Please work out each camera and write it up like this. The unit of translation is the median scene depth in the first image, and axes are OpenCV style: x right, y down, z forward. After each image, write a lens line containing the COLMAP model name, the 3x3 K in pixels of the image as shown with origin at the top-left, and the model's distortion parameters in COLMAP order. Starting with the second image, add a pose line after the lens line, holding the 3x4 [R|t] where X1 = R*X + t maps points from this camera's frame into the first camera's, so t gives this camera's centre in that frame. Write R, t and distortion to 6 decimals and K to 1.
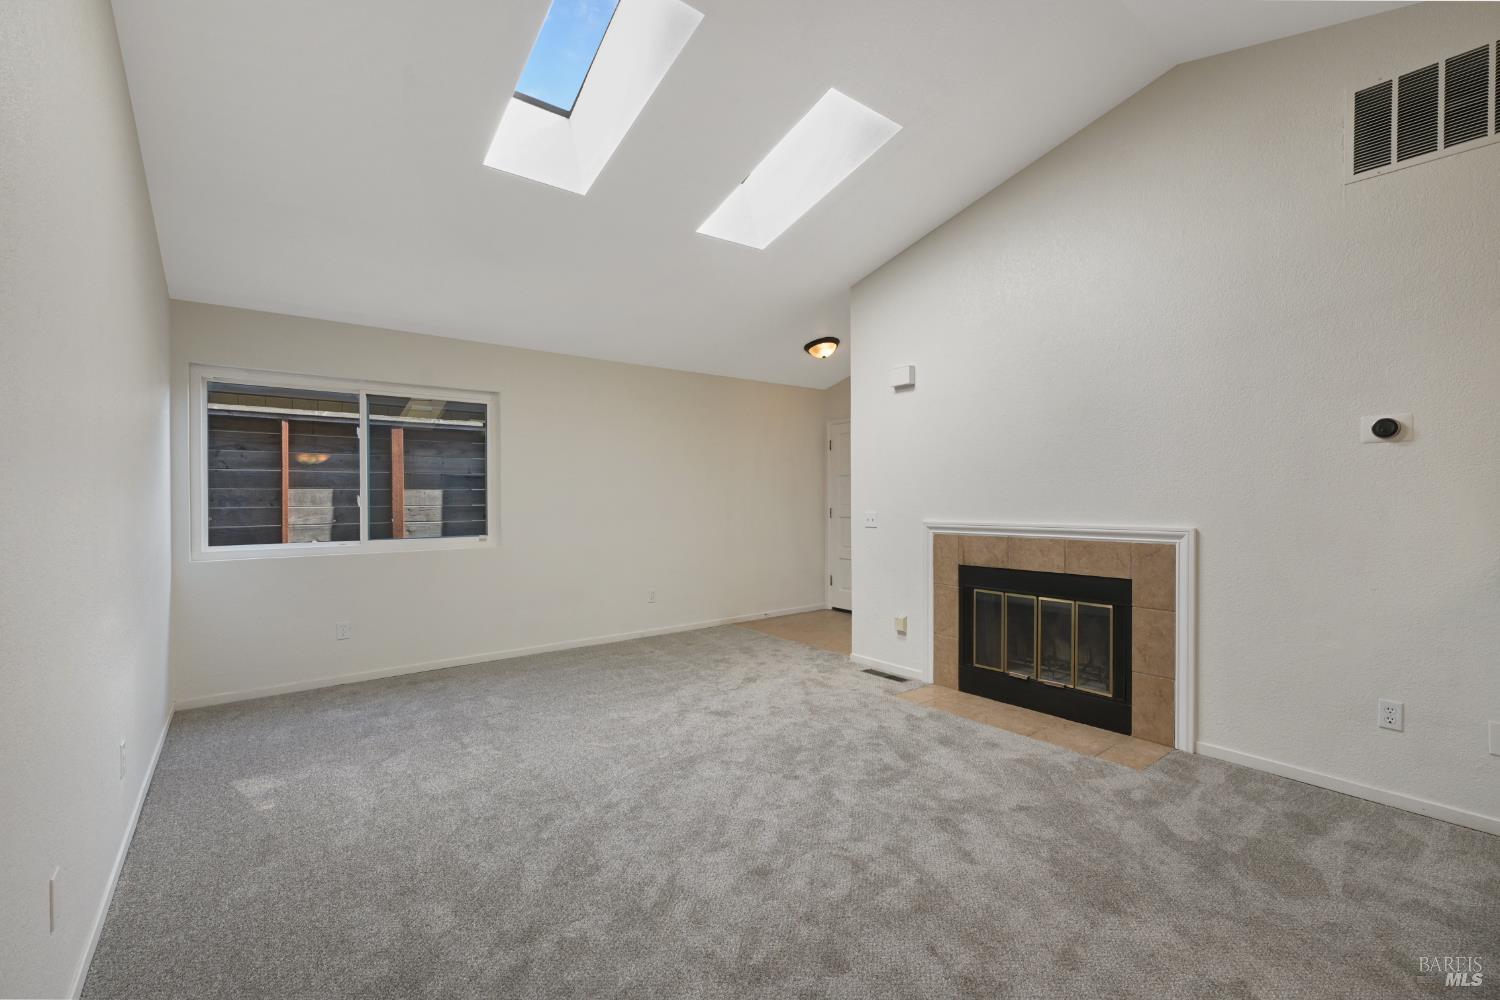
lens RADIAL K [[638.6, 0, 760.1], [0, 638.6, 496.7], [0, 0, 1]] dist [-0.001332, 0.001122]
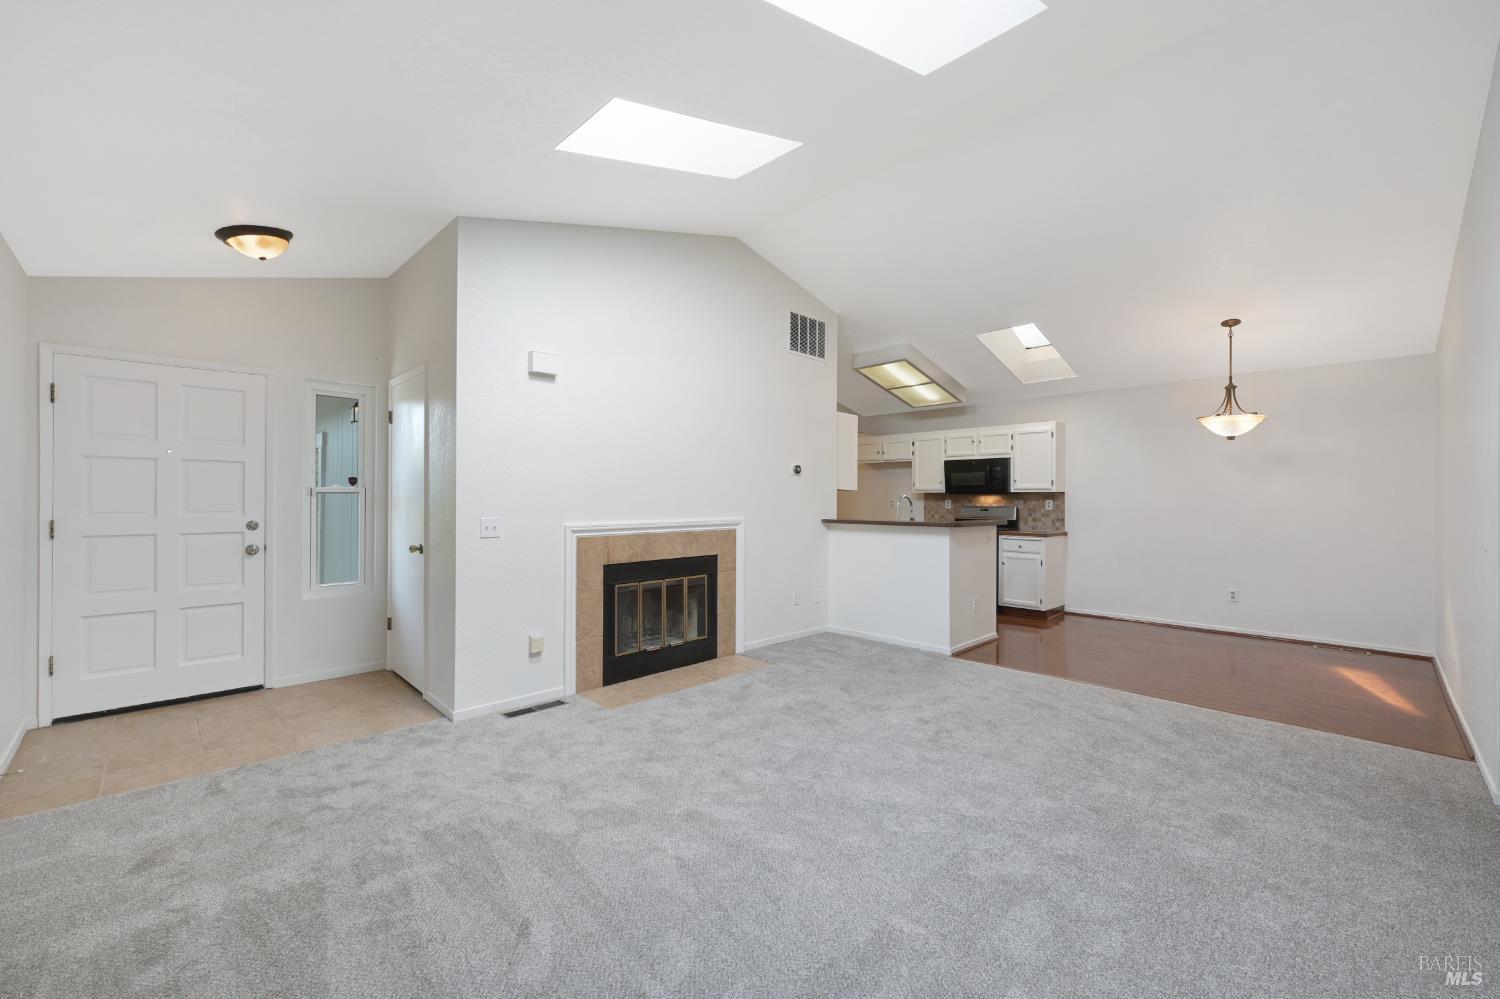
lens RADIAL K [[595.2, 0, 749.9], [0, 595.2, 488.1], [0, 0, 1]] dist [-0.000237, 0.000698]
pose [[-0.087679, 0.016855, 0.996006, -0.866180], [-0.005082, 0.999836, -0.017368, -0.003722], [-0.996136, -0.006584, -0.087579, 1.084955]]
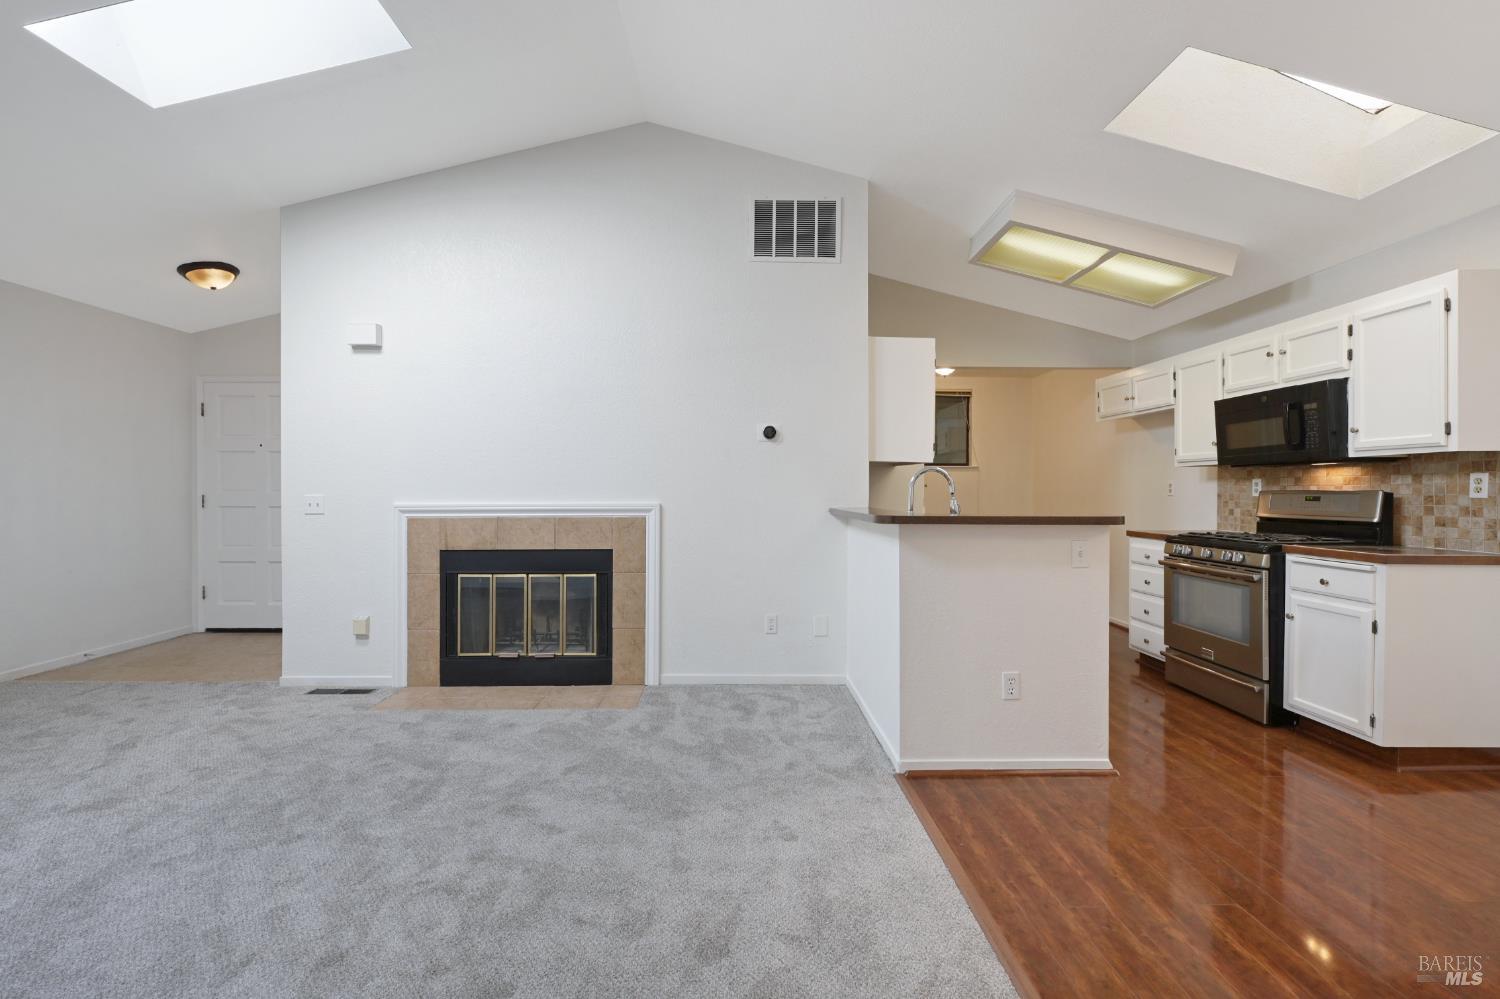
lens RADIAL K [[638.6, 0, 747.6], [0, 638.6, 487.6], [0, 0, 1]] dist [-0.001332, 0.001122]
pose [[0.612750, 0.005206, 0.790260, -0.189622], [-0.002860, 0.999986, -0.004369, 0.023389], [-0.790272, 0.000417, 0.612757, 0.101392]]
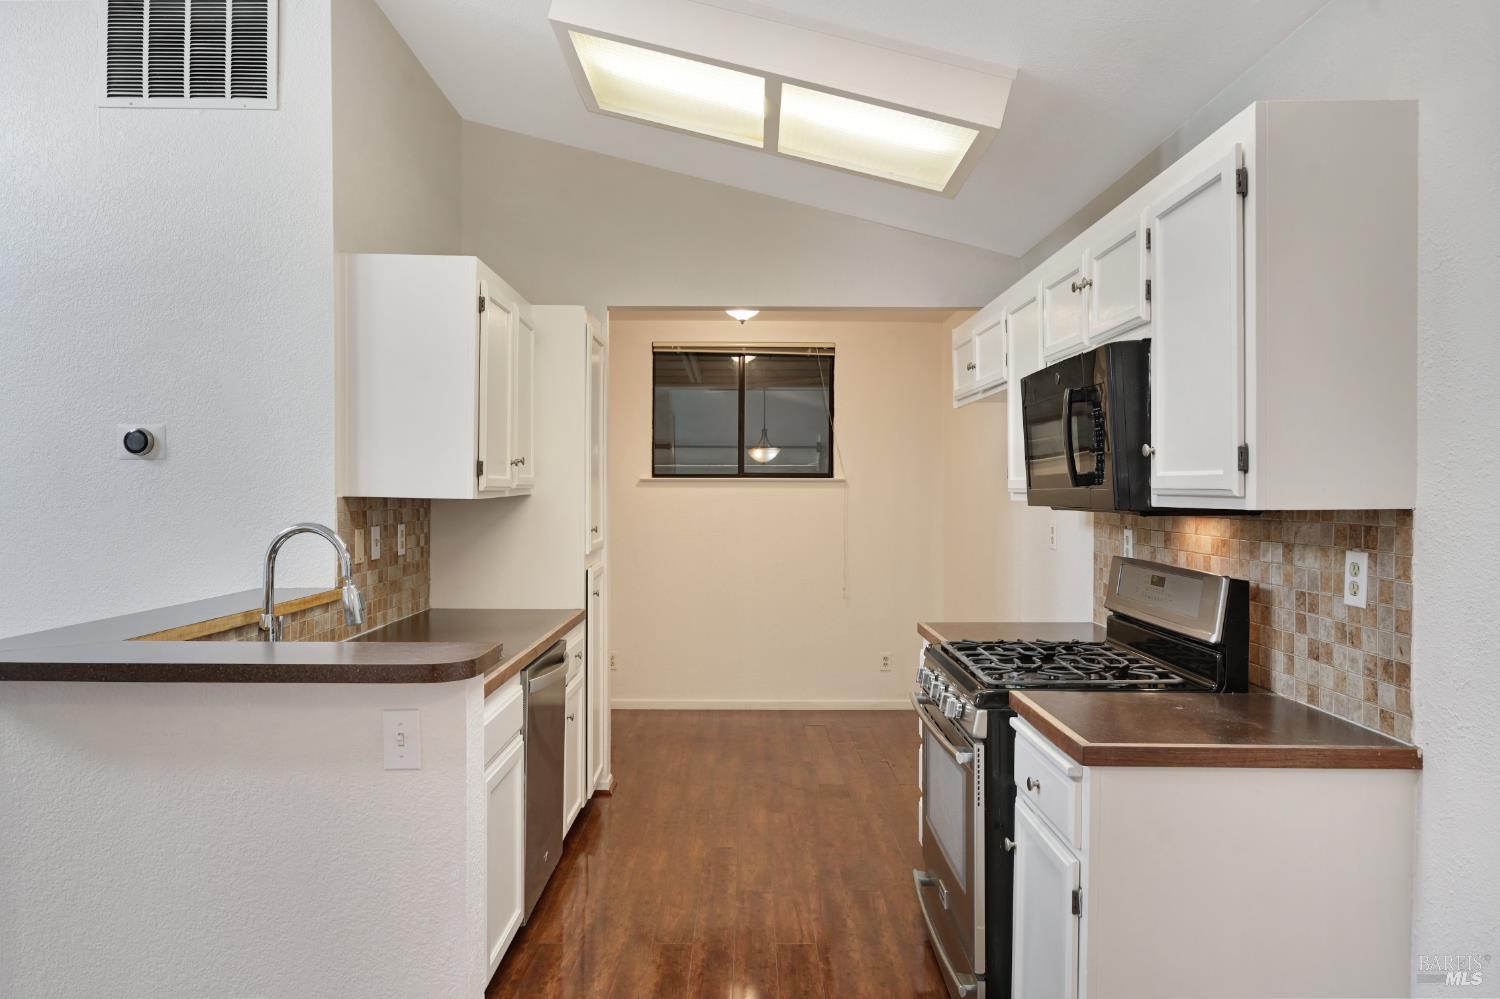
lens RADIAL K [[1002.4, 0, 745.2], [0, 1002.4, 489.5], [0, 0, 1]] dist [-0.003966, 0.007488]
pose [[0.626759, 0.002002, 0.779211, 0.404421], [-0.003750, 0.999993, 0.000447, -0.042729], [-0.779204, -0.003203, 0.626762, -0.258705]]
